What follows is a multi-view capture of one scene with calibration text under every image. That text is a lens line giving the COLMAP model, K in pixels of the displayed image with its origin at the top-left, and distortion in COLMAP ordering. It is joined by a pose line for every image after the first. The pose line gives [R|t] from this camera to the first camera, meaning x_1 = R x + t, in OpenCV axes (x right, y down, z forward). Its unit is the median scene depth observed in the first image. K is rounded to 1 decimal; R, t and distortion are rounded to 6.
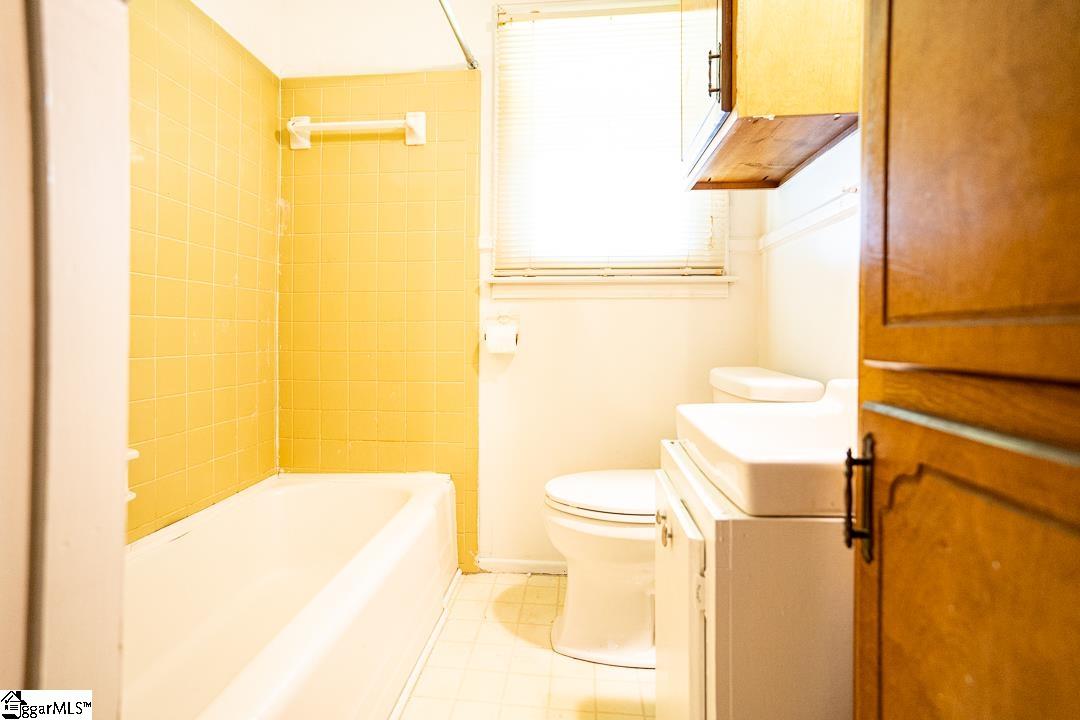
lens RADIAL K [[520.3, 0, 528.8], [0, 520.3, 337.1], [0, 0, 1]] dist [-0.000913, 0.000204]
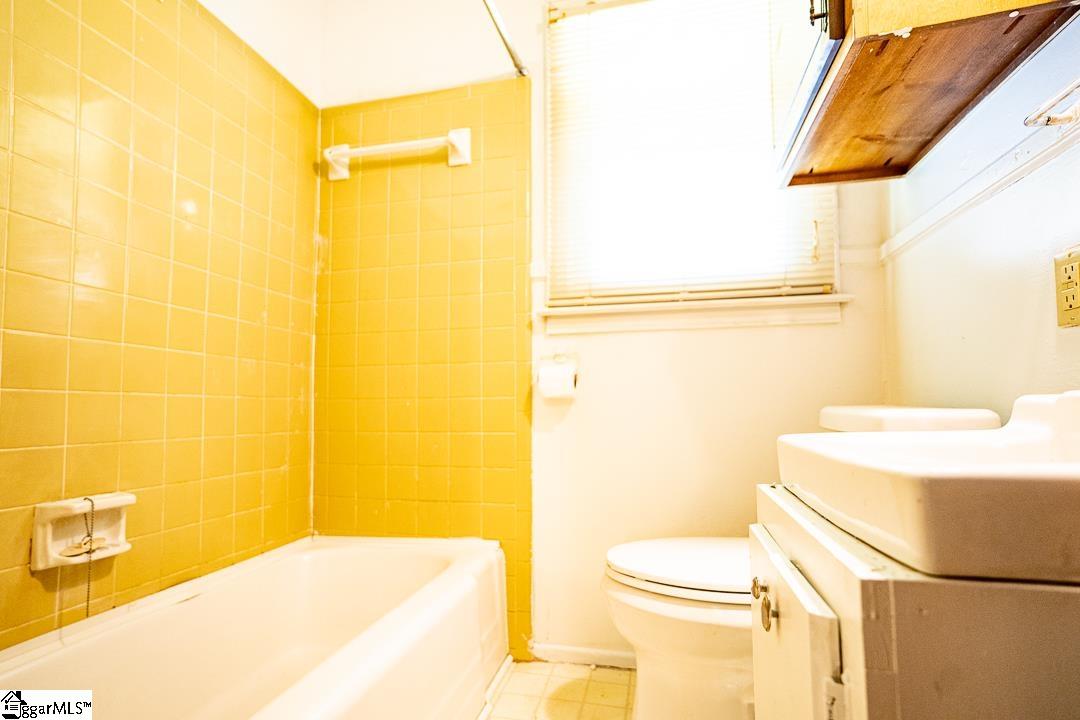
lens RADIAL K [[538.8, 0, 535.5], [0, 538.8, 387.6], [0, 0, 1]] dist [-0.025359, 0.030579]
pose [[0.990262, -0.015617, -0.138338, 0.034175], [0.008530, 0.998627, -0.051677, 0.061606], [0.138955, 0.049994, 0.989036, 0.132874]]
